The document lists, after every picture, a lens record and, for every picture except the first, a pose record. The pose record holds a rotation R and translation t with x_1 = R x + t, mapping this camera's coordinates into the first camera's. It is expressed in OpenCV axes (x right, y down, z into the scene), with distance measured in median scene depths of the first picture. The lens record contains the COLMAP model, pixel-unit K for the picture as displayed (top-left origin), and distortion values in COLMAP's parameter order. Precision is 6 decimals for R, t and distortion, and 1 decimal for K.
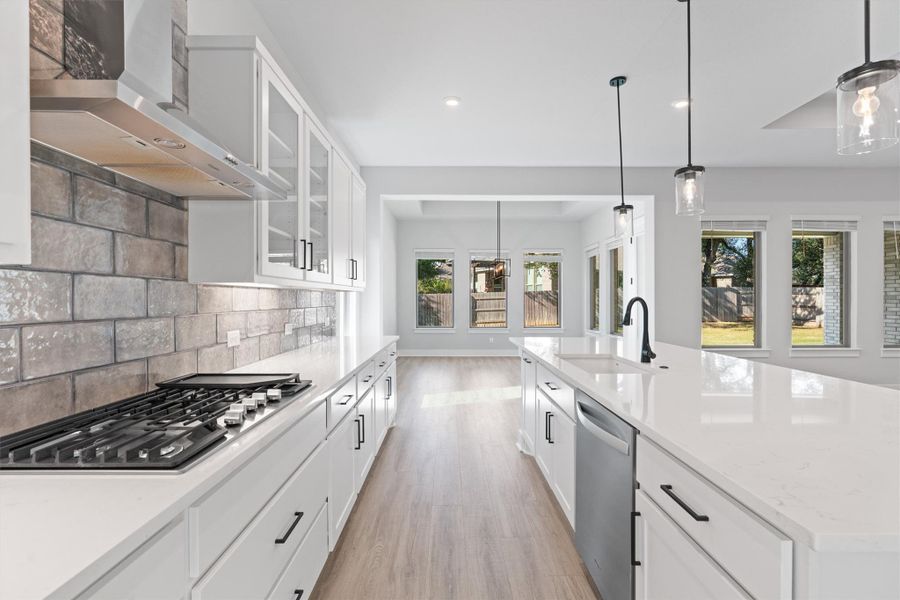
lens RADIAL K [[403.0, 0, 448.5], [0, 403.0, 300.6], [0, 0, 1]] dist [-0.006449, -0.000029]
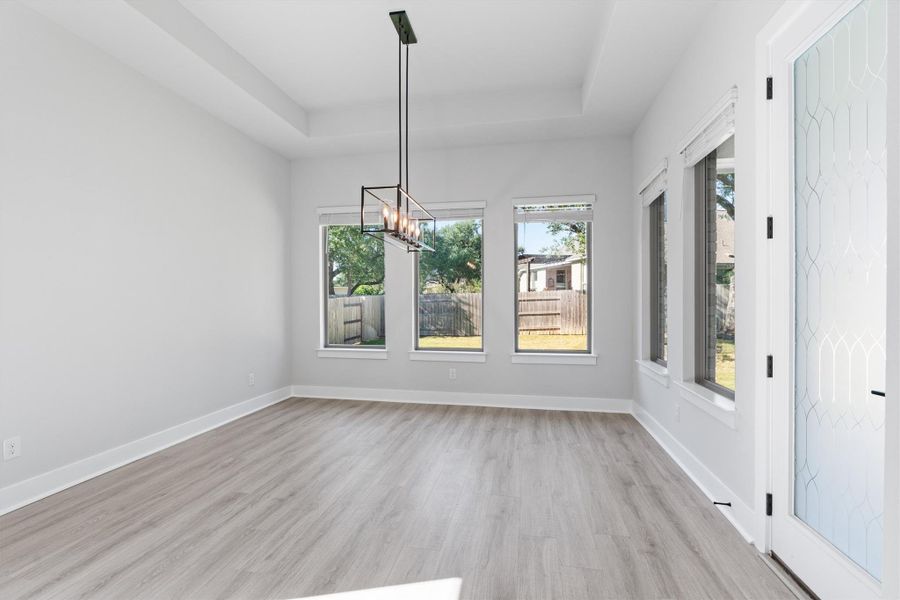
lens RADIAL K [[403.0, 0, 448.5], [0, 403.0, 300.6], [0, 0, 1]] dist [-0.006449, -0.000029]
pose [[0.981902, -0.002859, -0.189369, 0.216283], [0.001755, 0.999980, -0.005999, 0.005602], [0.189383, 0.005558, 0.981888, 0.512689]]
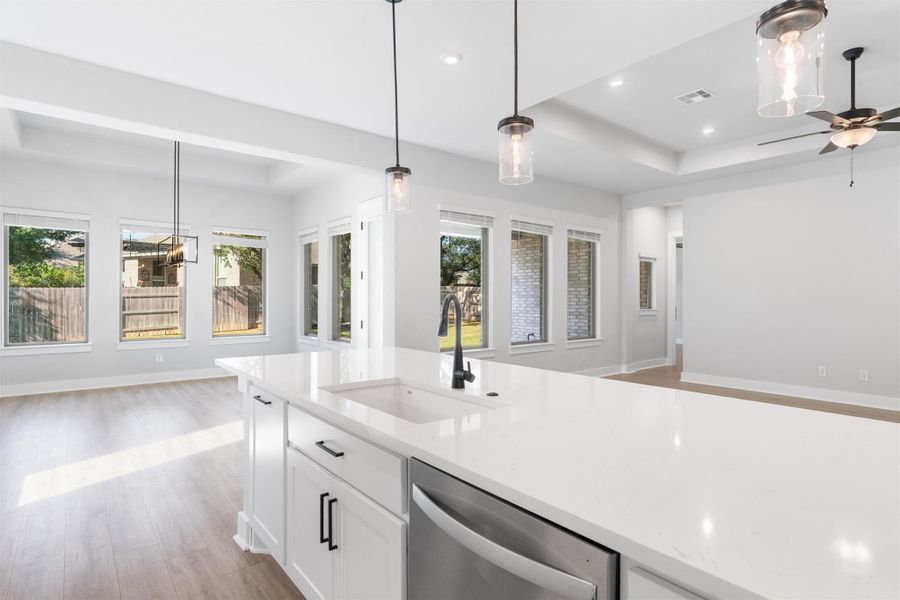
lens RADIAL K [[471.2, 0, 447.8], [0, 471.2, 297.0], [0, 0, 1]] dist [-0.006006, 0.000739]
pose [[0.778459, 0.002912, 0.627689, -0.010264], [-0.000480, 0.999992, -0.004044, -0.000129], [-0.627695, 0.002846, 0.778454, 0.103853]]
